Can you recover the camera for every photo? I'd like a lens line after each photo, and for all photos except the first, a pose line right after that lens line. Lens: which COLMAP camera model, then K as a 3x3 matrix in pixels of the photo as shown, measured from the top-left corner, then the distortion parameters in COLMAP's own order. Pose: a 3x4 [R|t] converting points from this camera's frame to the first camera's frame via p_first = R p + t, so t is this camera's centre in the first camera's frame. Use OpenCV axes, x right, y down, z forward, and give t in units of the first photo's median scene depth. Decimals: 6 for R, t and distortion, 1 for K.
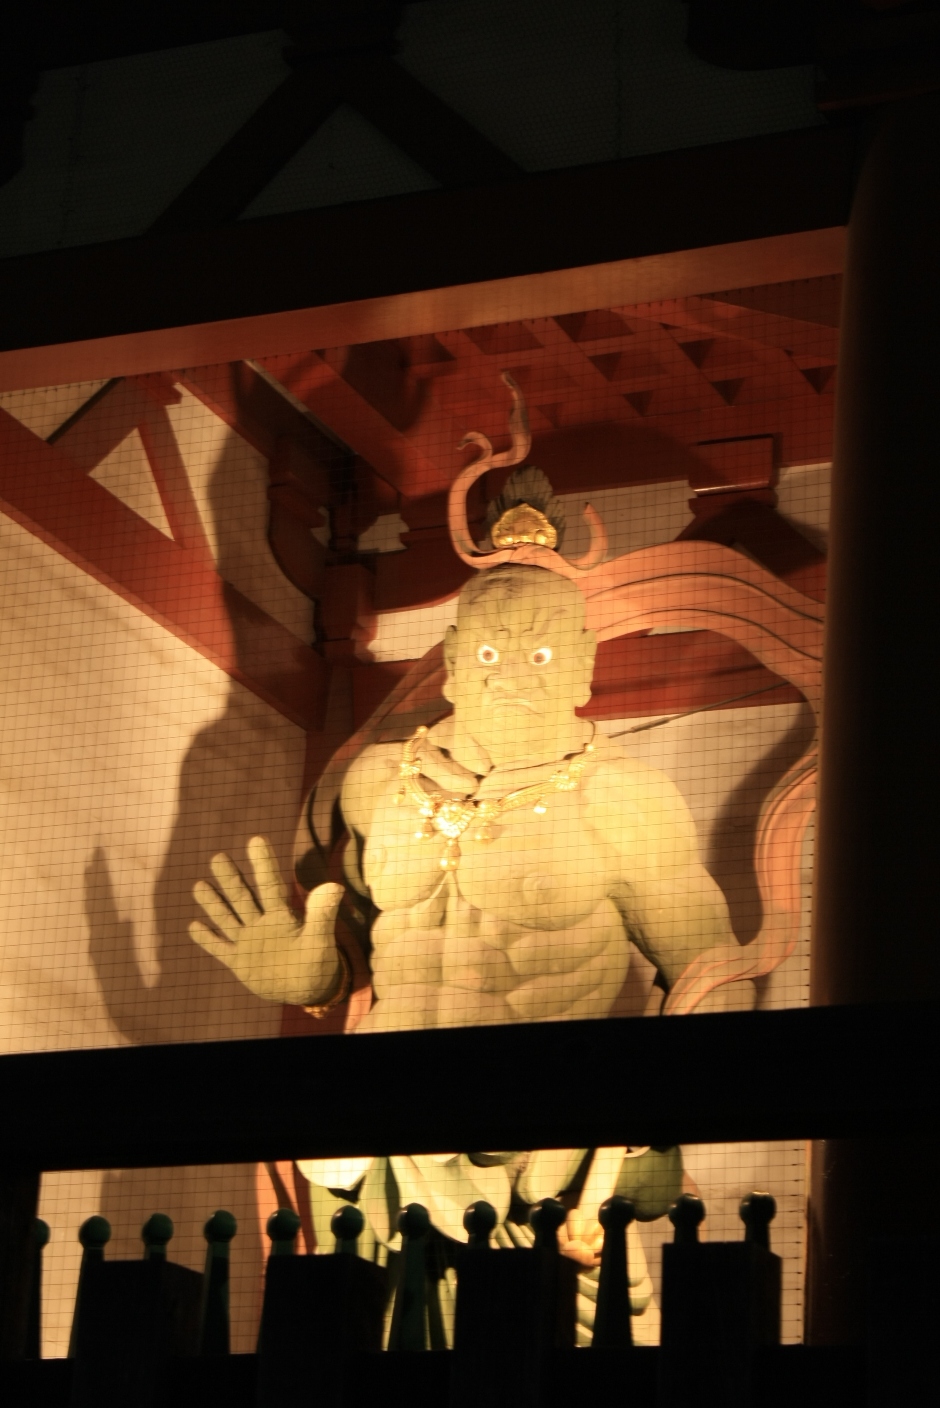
lens RADIAL K [[3251.4, 0, 470.0], [0, 3251.4, 704.0], [0, 0, 1]] dist [-0.226983, -0.072115]
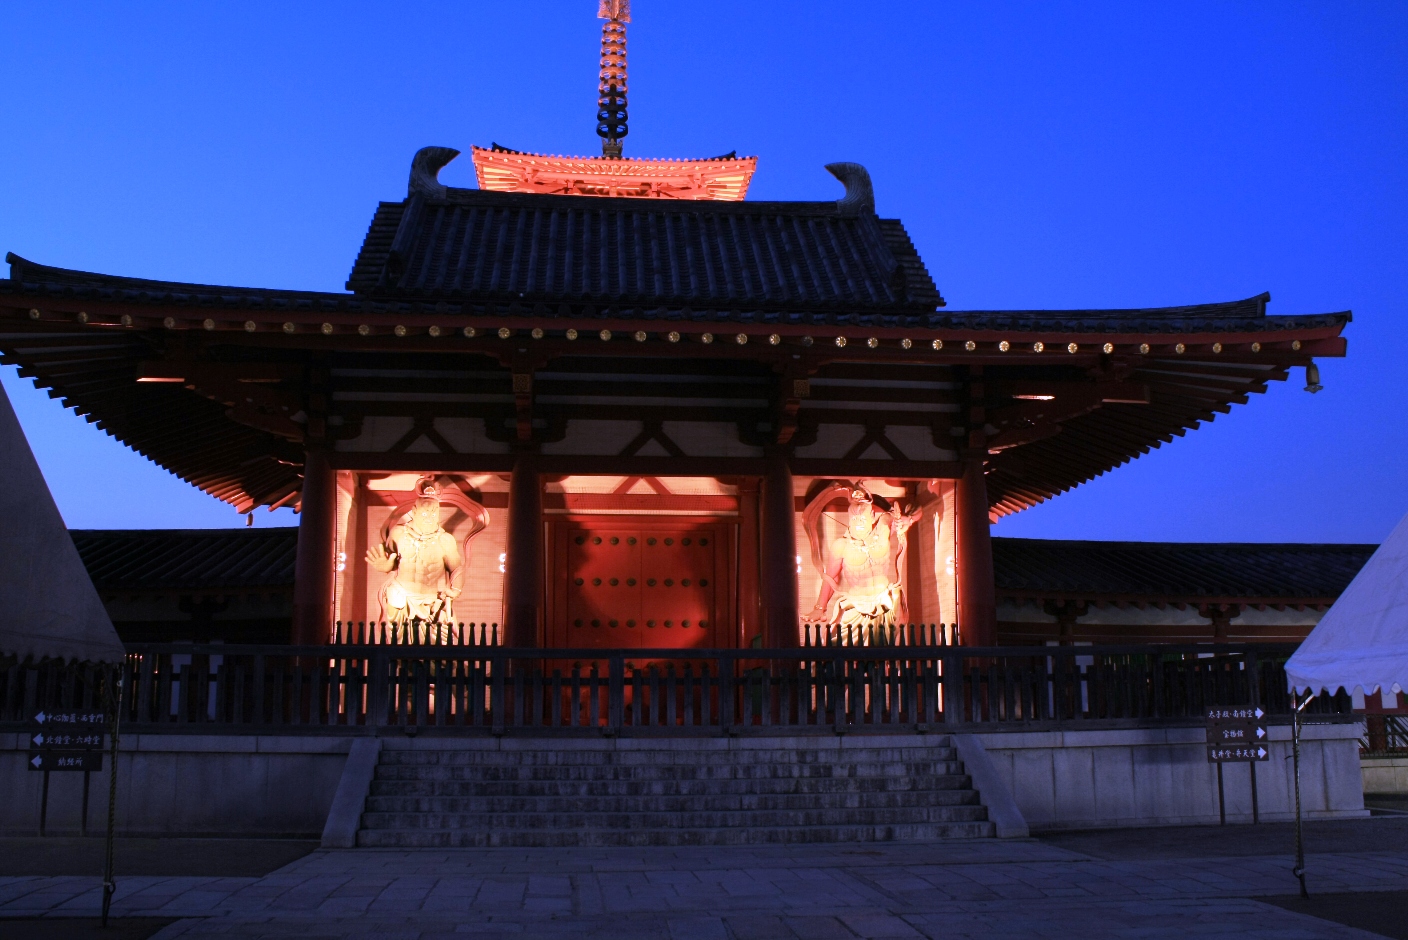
lens RADIAL K [[1208.5, 0, 704.0], [0, 1208.5, 470.0], [0, 0, 1]] dist [-0.151928, 0.000467]
pose [[0.879734, 0.050349, 0.472792, -0.565034], [-0.113638, 0.987824, 0.106253, -0.373961], [-0.461686, -0.147201, 0.874744, -1.061262]]
